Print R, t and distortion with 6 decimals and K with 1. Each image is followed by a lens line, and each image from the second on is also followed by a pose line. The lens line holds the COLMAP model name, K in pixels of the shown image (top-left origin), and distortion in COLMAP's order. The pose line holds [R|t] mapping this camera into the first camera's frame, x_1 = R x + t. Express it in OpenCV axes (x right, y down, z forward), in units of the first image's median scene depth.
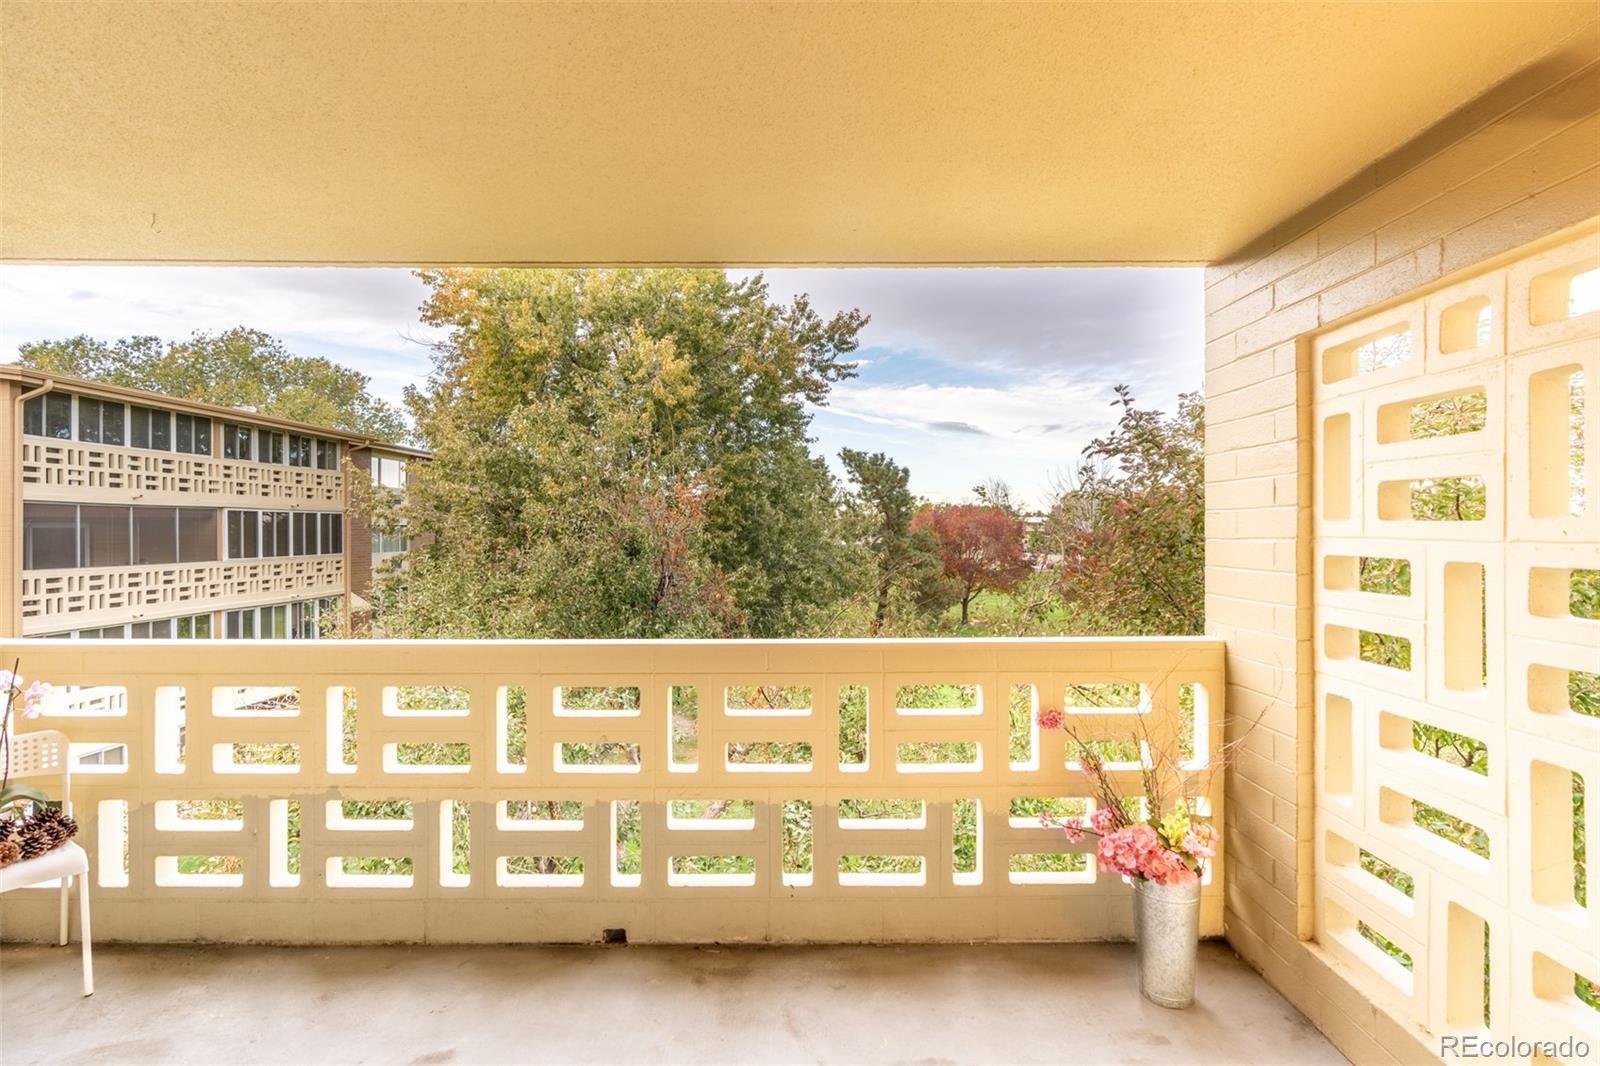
lens RADIAL K [[746.4, 0, 831.2], [0, 746.4, 530.9], [0, 0, 1]] dist [-0.012537, 0.007782]
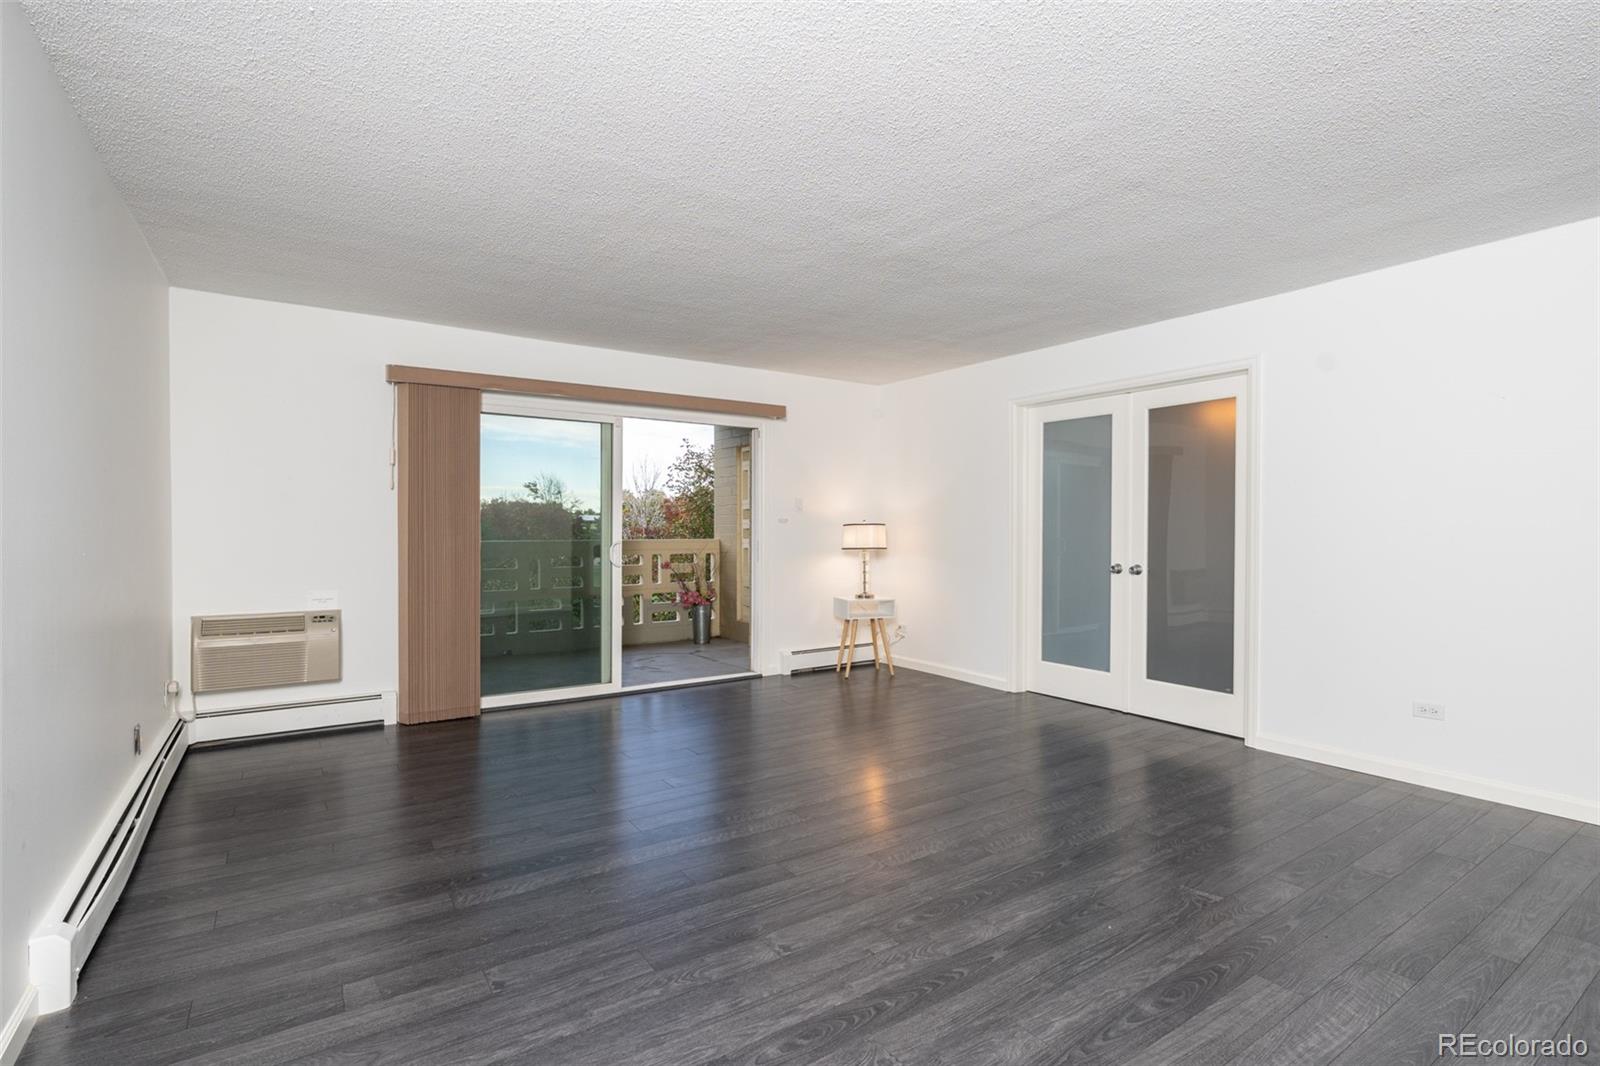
lens RADIAL K [[746.4, 0, 831.2], [0, 746.4, 530.9], [0, 0, 1]] dist [-0.012537, 0.007782]
pose [[0.832483, 0.003722, 0.554038, -0.047931], [-0.004332, 0.999991, -0.000209, 0.007108], [-0.554033, -0.002226, 0.832492, -0.108664]]
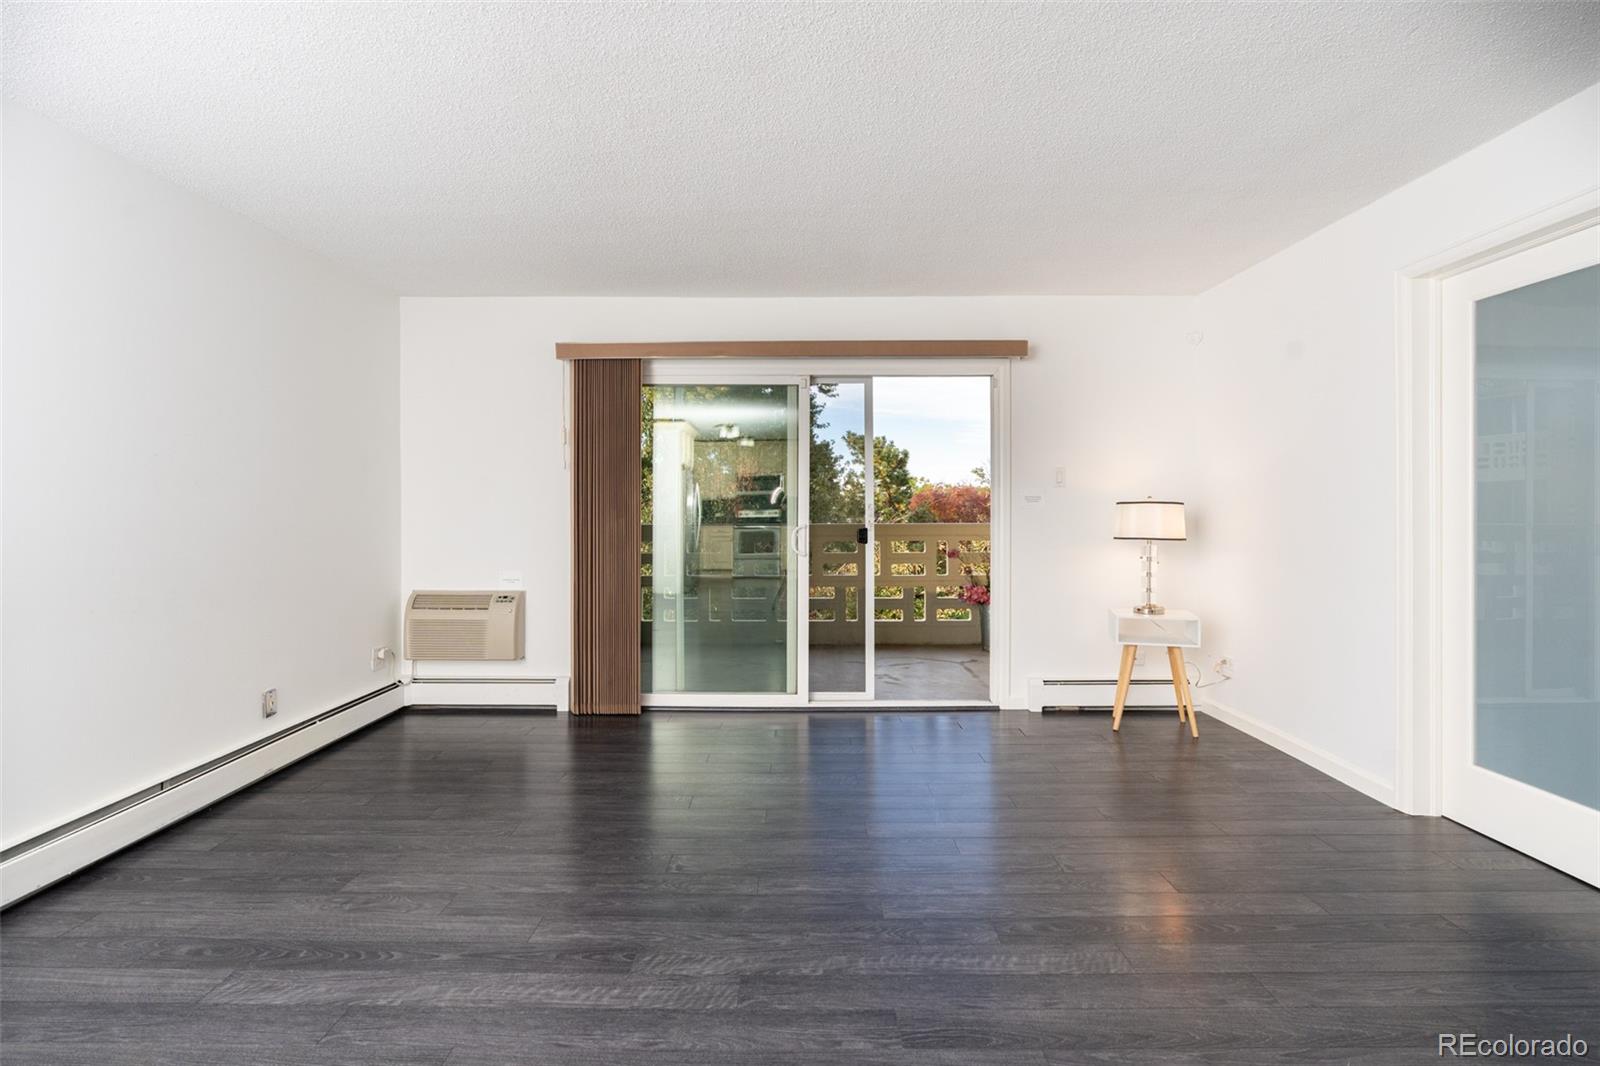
lens RADIAL K [[747.2, 0, 818.0], [0, 747.2, 504.7], [0, 0, 1]] dist [-0.003464, 0.000395]
pose [[0.999814, 0.002750, -0.019067, -0.006482], [-0.002958, 0.999936, -0.010891, 0.007253], [0.019036, 0.010946, 0.999759, -0.090421]]
